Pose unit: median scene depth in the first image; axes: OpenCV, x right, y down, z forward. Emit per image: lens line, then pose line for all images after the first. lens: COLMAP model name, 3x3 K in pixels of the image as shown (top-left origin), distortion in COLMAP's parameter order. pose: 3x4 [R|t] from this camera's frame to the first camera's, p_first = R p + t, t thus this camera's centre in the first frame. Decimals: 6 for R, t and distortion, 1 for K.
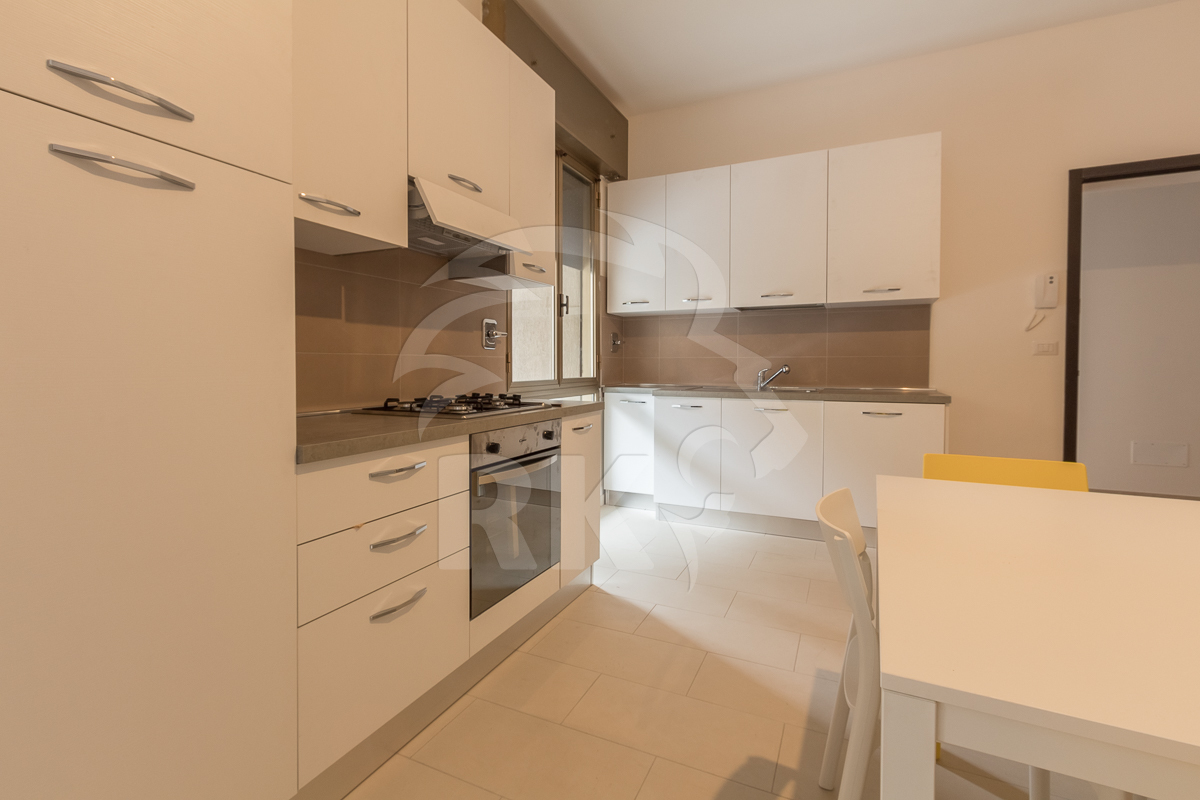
lens RADIAL K [[550.2, 0, 588.9], [0, 550.2, 376.7], [0, 0, 1]] dist [0.000715, -0.000786]
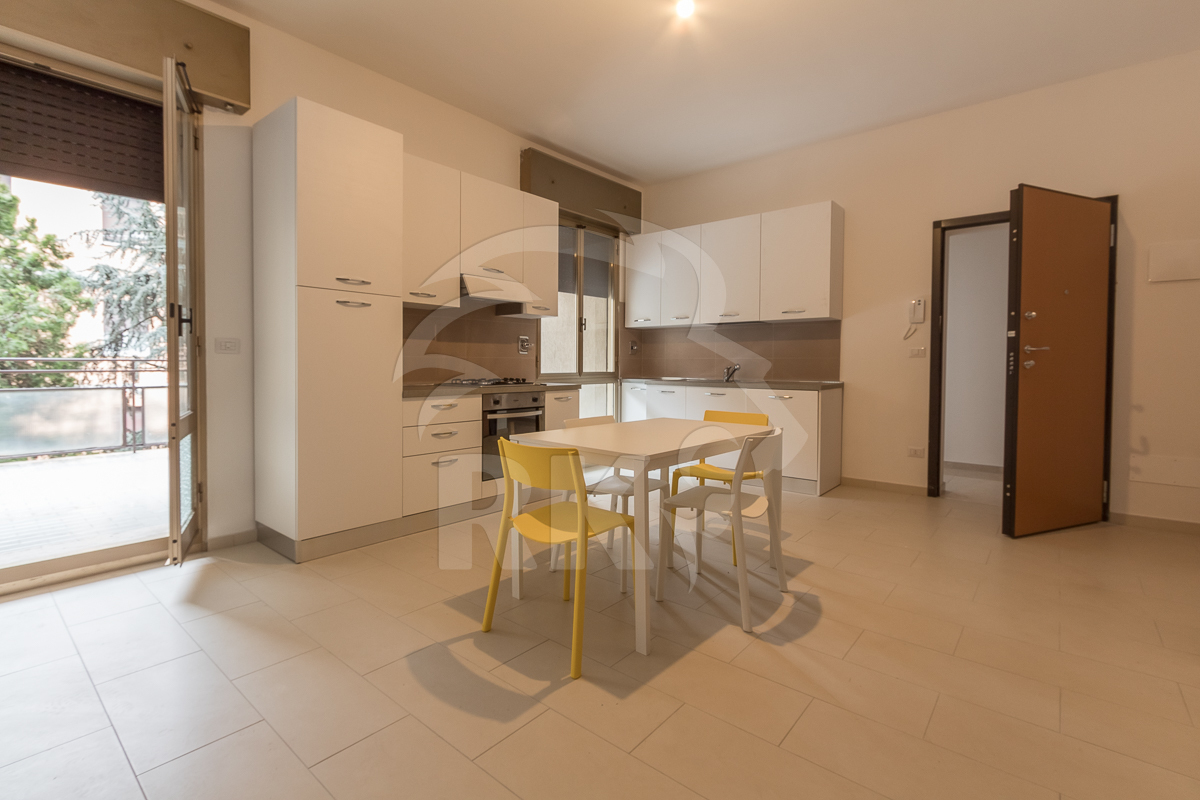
lens RADIAL K [[550.2, 0, 588.9], [0, 550.2, 376.7], [0, 0, 1]] dist [0.000715, -0.000786]
pose [[0.967162, 0.010320, -0.253953, 0.389550], [-0.010212, 0.999946, 0.001741, 0.014364], [0.253957, 0.000910, 0.967215, -0.521344]]
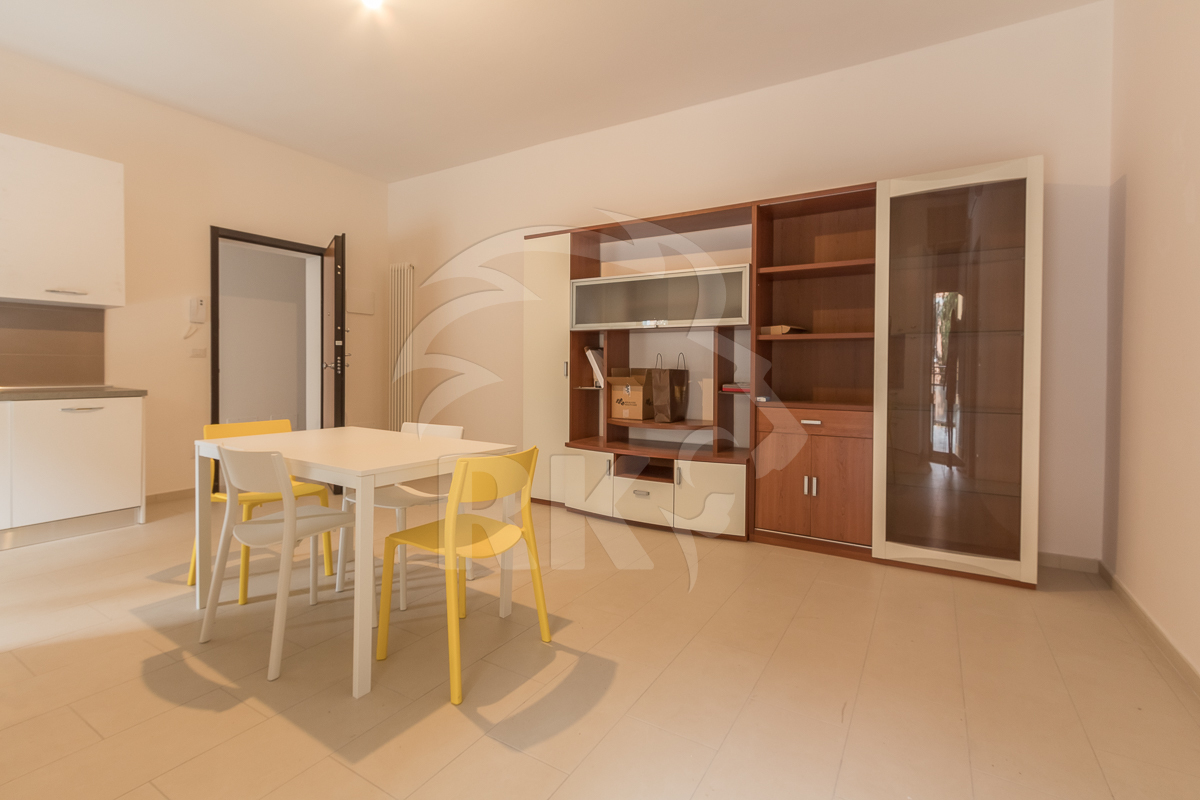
lens RADIAL K [[550.2, 0, 588.9], [0, 550.2, 376.7], [0, 0, 1]] dist [0.000715, -0.000786]
pose [[0.107351, -0.015442, 0.994101, -0.410077], [0.012871, 0.999817, 0.014141, 0.001150], [-0.994138, 0.011277, 0.107530, -0.098585]]
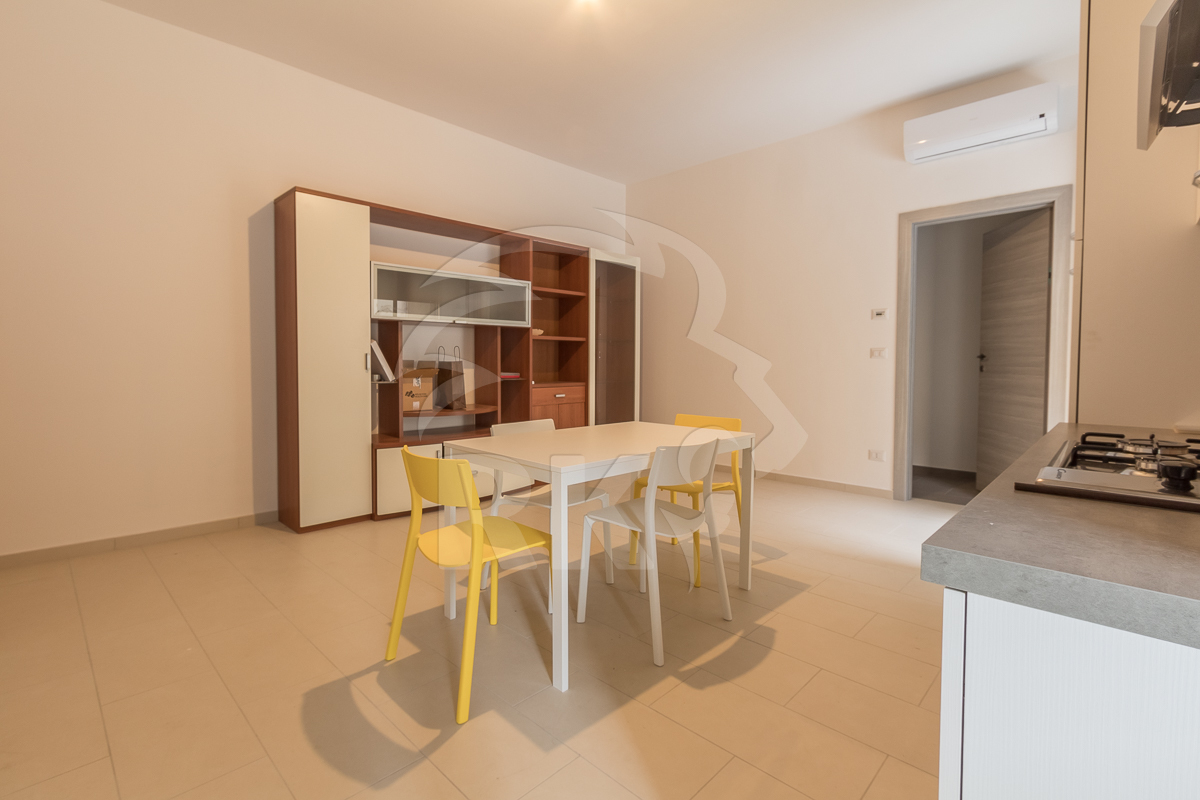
lens RADIAL K [[550.2, 0, 588.9], [0, 550.2, 376.7], [0, 0, 1]] dist [0.000715, -0.000786]
pose [[-0.947022, -0.014181, 0.320857, 0.068969], [0.002105, 0.998729, 0.050356, -0.023782], [-0.321163, 0.048364, -0.945788, 1.000267]]
